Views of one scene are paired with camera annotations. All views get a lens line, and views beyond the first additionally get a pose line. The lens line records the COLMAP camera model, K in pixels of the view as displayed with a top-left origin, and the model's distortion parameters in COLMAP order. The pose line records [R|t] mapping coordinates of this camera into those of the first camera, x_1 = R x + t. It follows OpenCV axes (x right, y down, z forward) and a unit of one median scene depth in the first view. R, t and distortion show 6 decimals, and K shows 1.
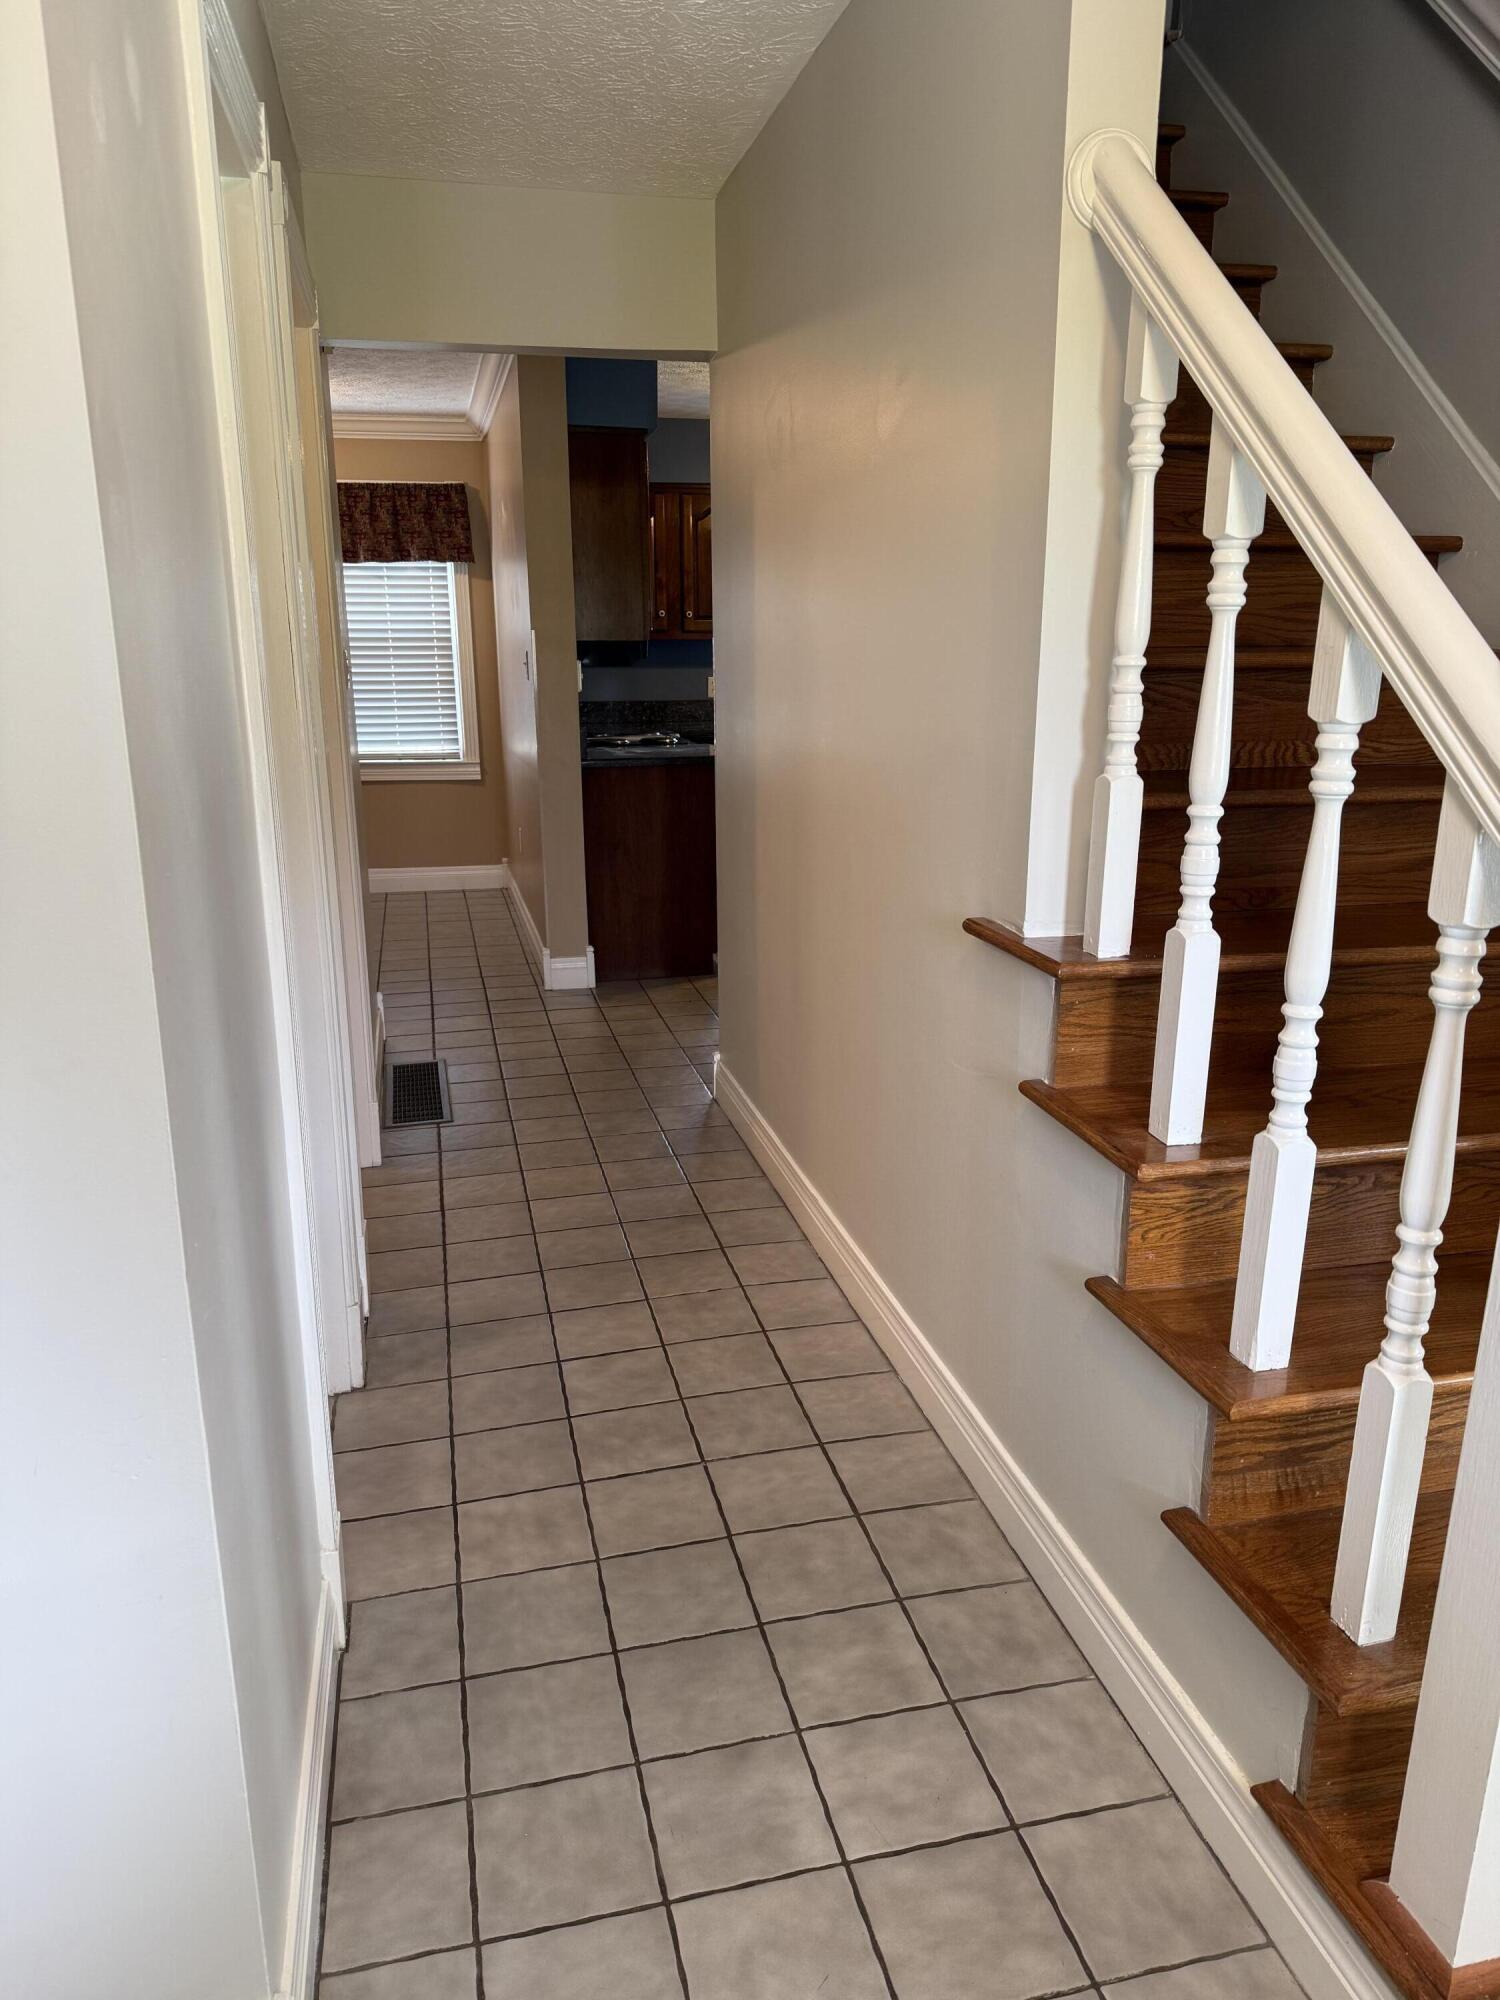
lens RADIAL K [[1378.5, 0, 750.8], [0, 1378.5, 994.8], [0, 0, 1]] dist [0.105579, -0.152942]
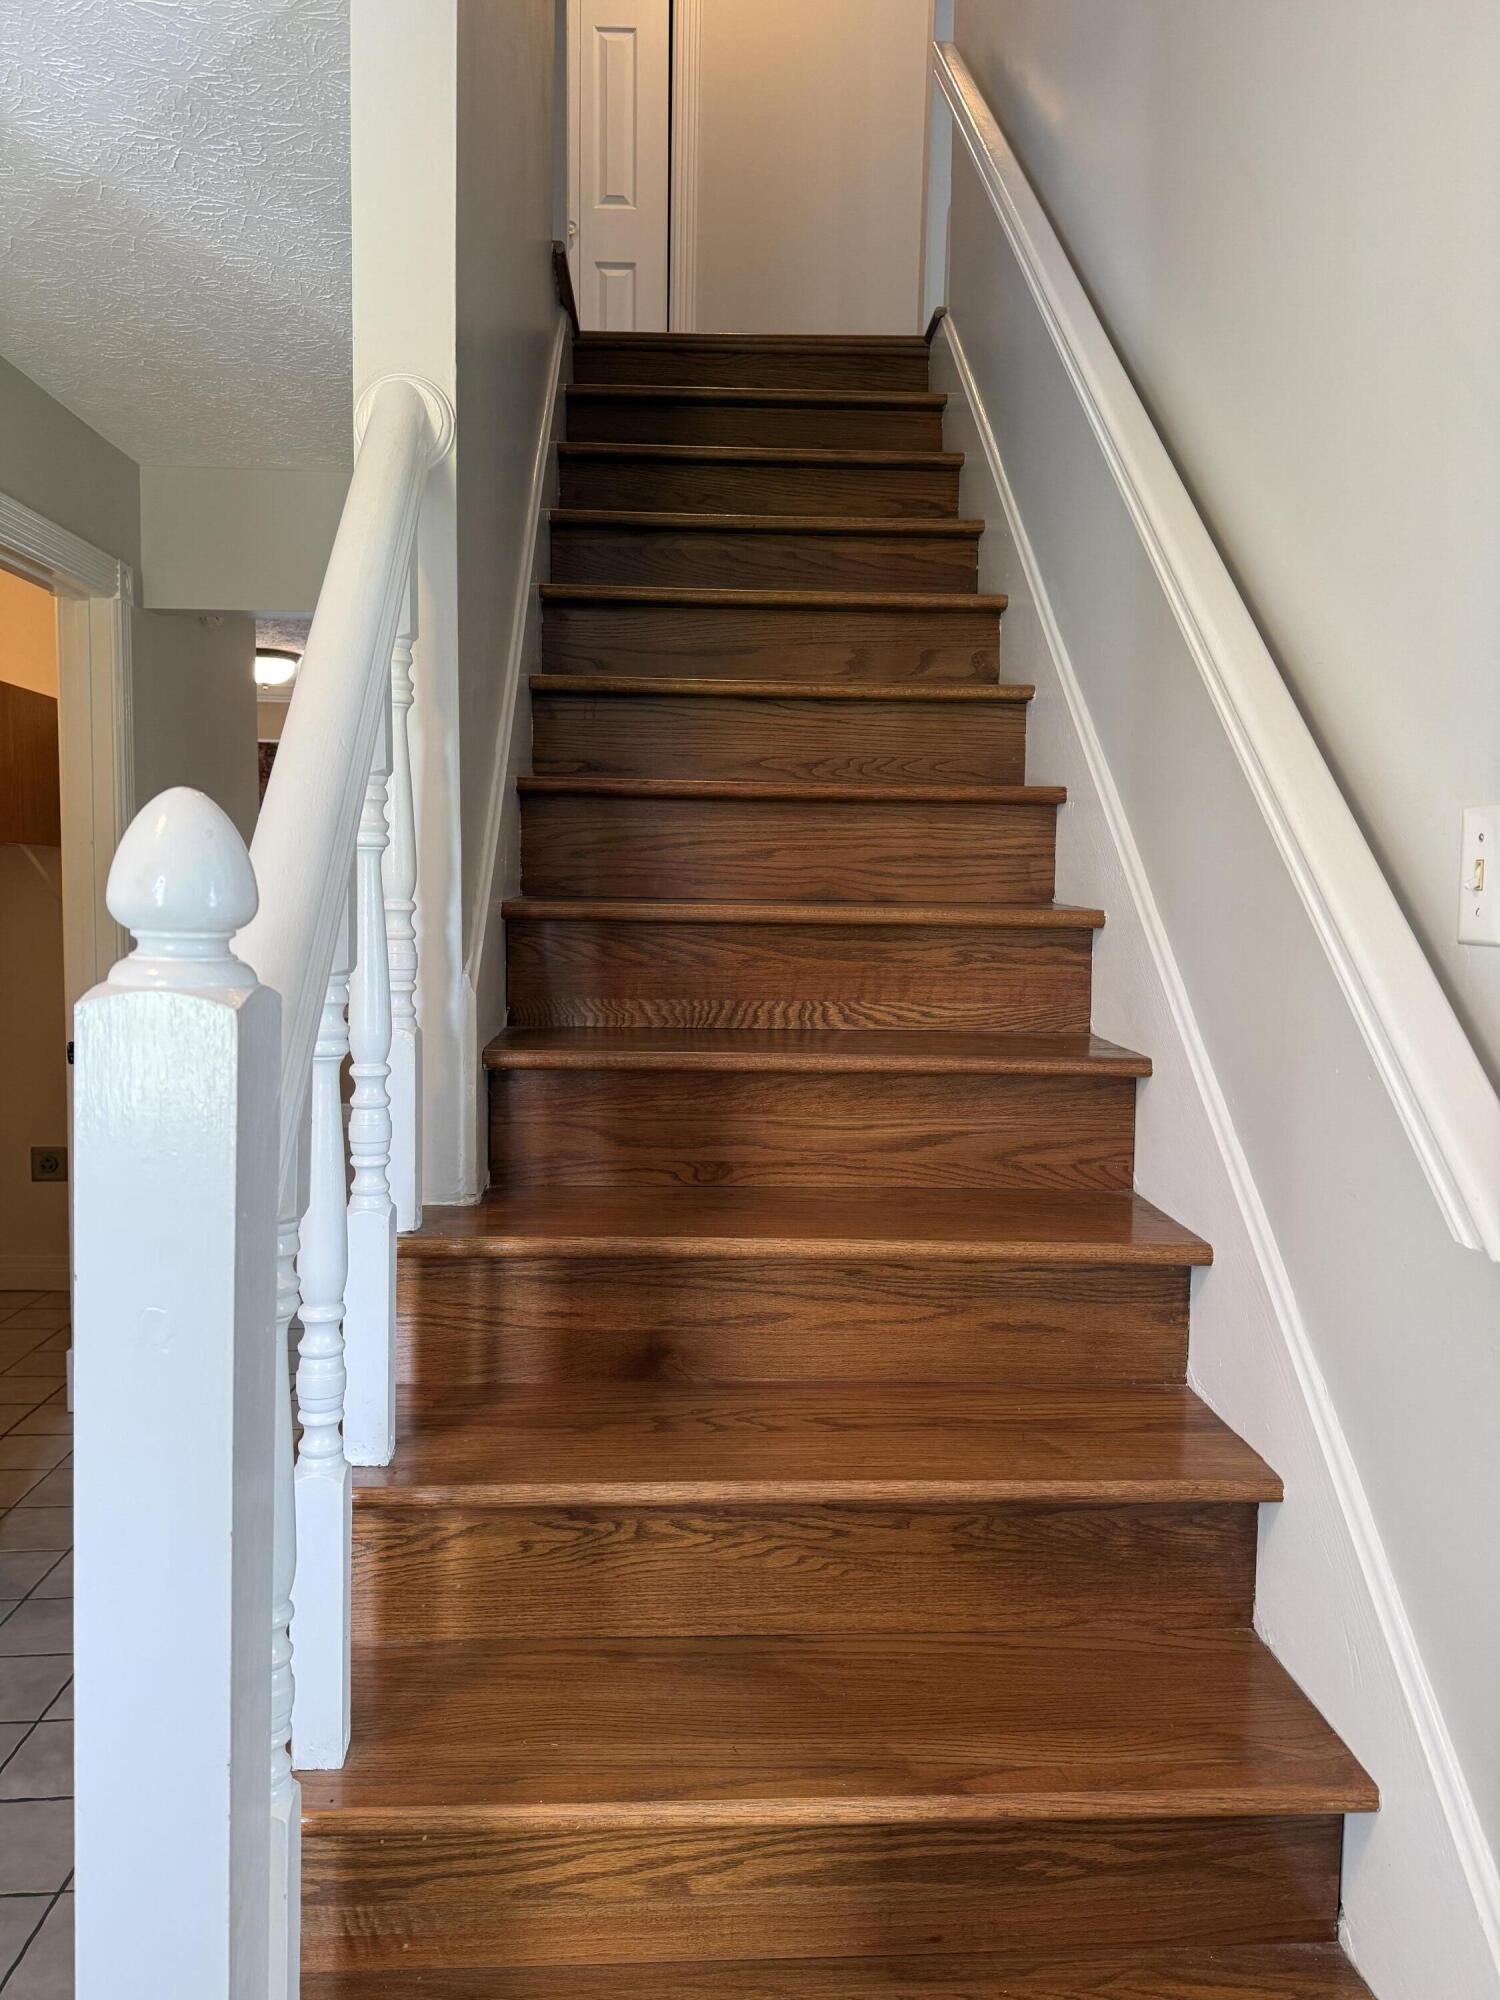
lens RADIAL K [[1378.5, 0, 750.8], [0, 1378.5, 994.8], [0, 0, 1]] dist [0.105579, -0.152942]
pose [[0.983663, 0.025113, -0.178259, 0.585806], [-0.057555, 0.982121, -0.179237, -0.027441], [0.170570, 0.186569, 0.967522, 0.152398]]
